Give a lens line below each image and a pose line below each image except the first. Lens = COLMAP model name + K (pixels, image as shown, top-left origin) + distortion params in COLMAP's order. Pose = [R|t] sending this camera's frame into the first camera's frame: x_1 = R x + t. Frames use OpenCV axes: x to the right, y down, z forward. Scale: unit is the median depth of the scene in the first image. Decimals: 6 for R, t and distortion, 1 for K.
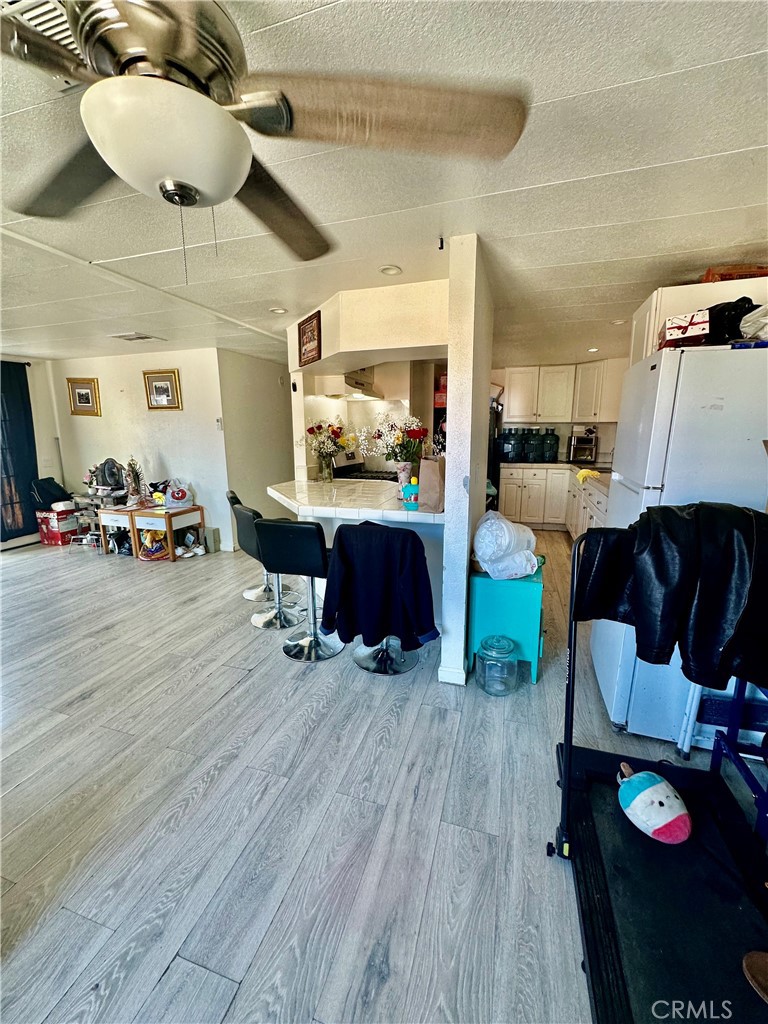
lens RADIAL K [[409.6, 0, 385.2], [0, 409.6, 512.9], [0, 0, 1]] dist [-0.004258, 0.000182]
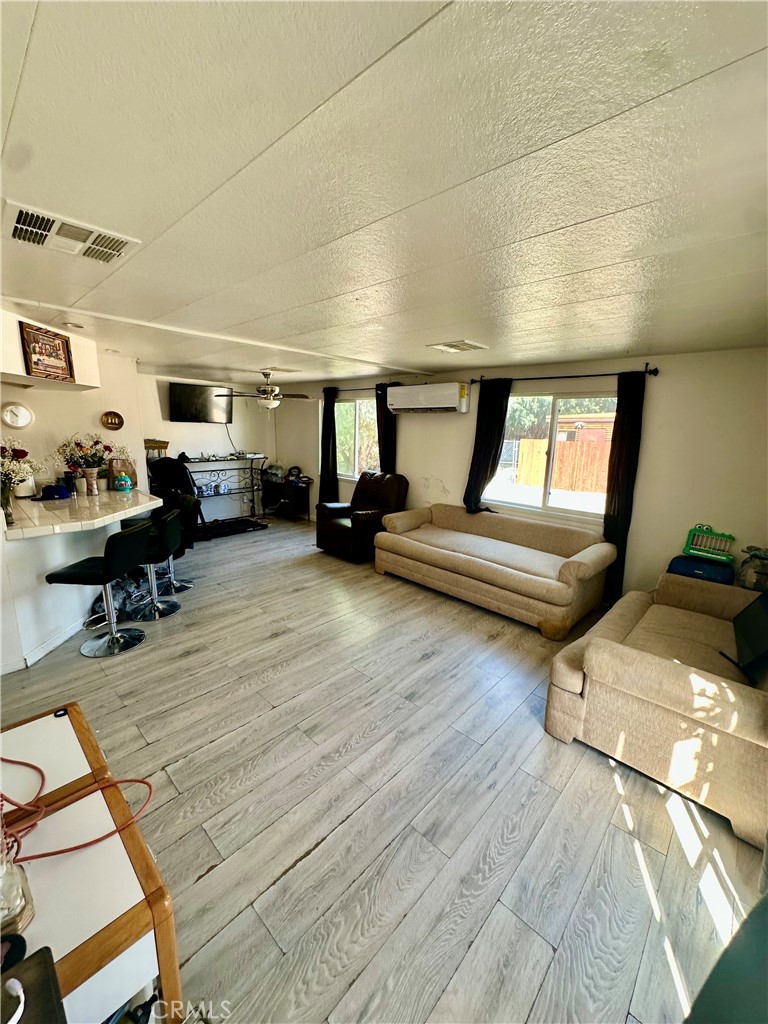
lens RADIAL K [[408.9, 0, 386.3], [0, 408.9, 513.0], [0, 0, 1]] dist [-0.003557, 0.000292]
pose [[-0.901248, -0.108102, 0.419602, -1.150148], [0.063302, 0.925141, 0.374308, -0.345601], [-0.428654, 0.363906, -0.826939, 1.392317]]
